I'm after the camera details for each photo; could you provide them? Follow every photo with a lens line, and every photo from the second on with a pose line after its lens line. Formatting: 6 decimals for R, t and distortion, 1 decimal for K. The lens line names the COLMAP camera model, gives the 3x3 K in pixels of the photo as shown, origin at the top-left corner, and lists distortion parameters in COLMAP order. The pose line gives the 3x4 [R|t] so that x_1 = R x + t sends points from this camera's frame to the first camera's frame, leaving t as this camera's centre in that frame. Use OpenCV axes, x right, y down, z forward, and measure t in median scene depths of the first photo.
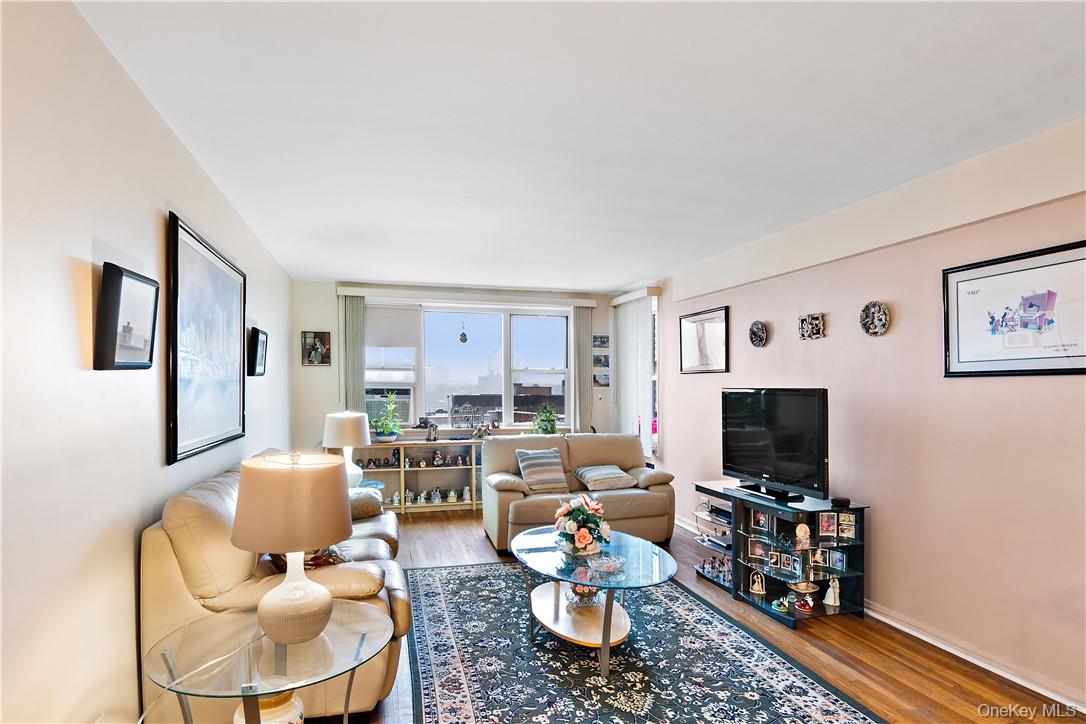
lens RADIAL K [[592.2, 0, 535.1], [0, 592.2, 392.2], [0, 0, 1]] dist [0.055764, -0.069372]
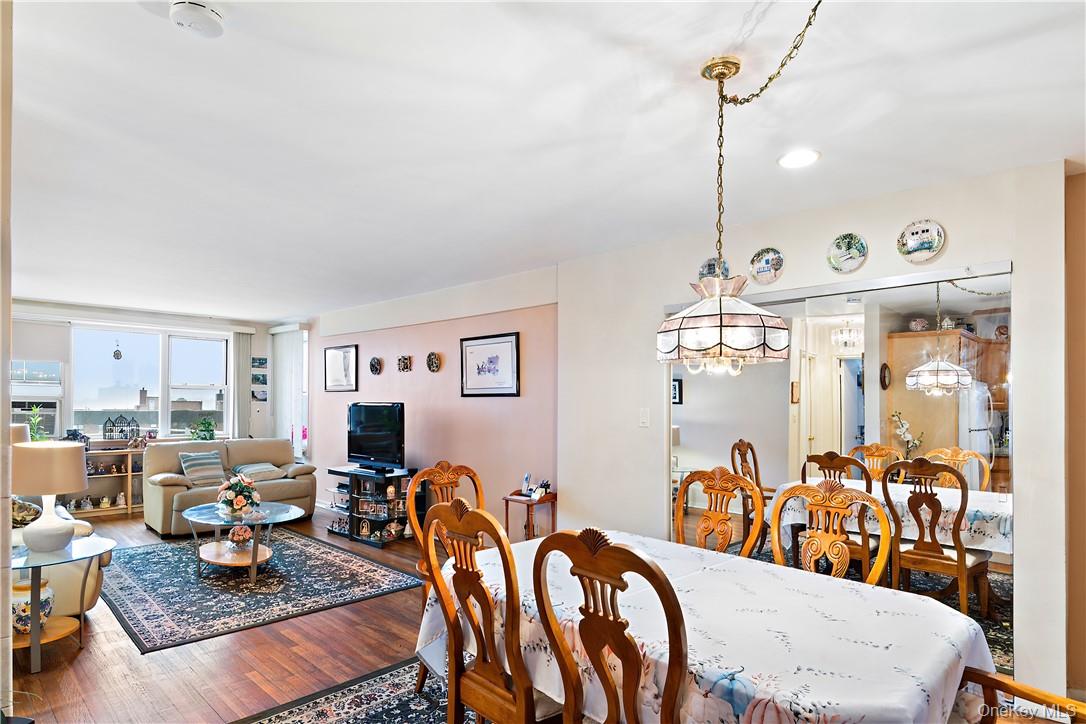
lens RADIAL K [[592.2, 0, 535.1], [0, 592.2, 392.2], [0, 0, 1]] dist [0.055764, -0.069372]
pose [[0.860122, 0.012553, 0.509934, -0.041914], [0.000249, 0.999687, -0.025030, 0.005137], [-0.510088, 0.021656, 0.859850, -0.560554]]
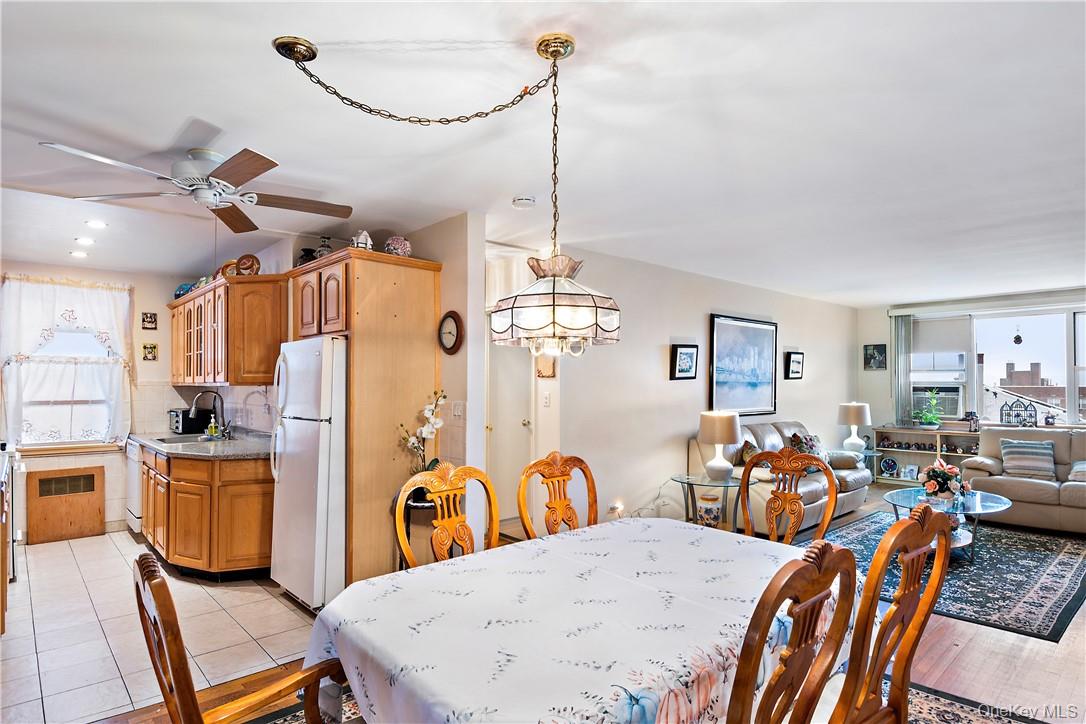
lens RADIAL K [[583.6, 0, 555.9], [0, 583.6, 367.9], [0, 0, 1]] dist [0.043325, -0.043485]
pose [[0.465883, -0.028149, -0.884398, 0.792918], [-0.006651, 0.999354, -0.035312, 0.004849], [0.884821, 0.022334, 0.465395, -0.435883]]
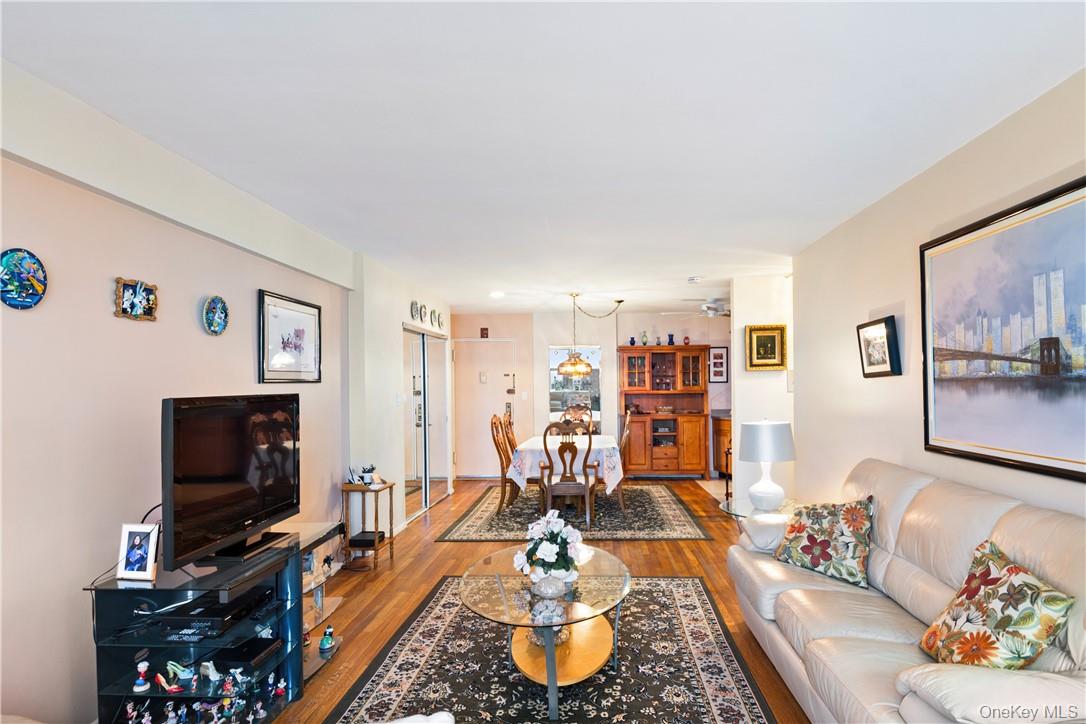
lens RADIAL K [[582.8, 0, 581.9], [0, 582.8, 383.1], [0, 0, 1]] dist [-0.003823, -0.032246]
pose [[-0.961635, 0.008395, 0.274205, -0.169717], [0.010795, 0.999916, 0.007242, -0.022039], [-0.274121, 0.009924, -0.961644, 1.552223]]
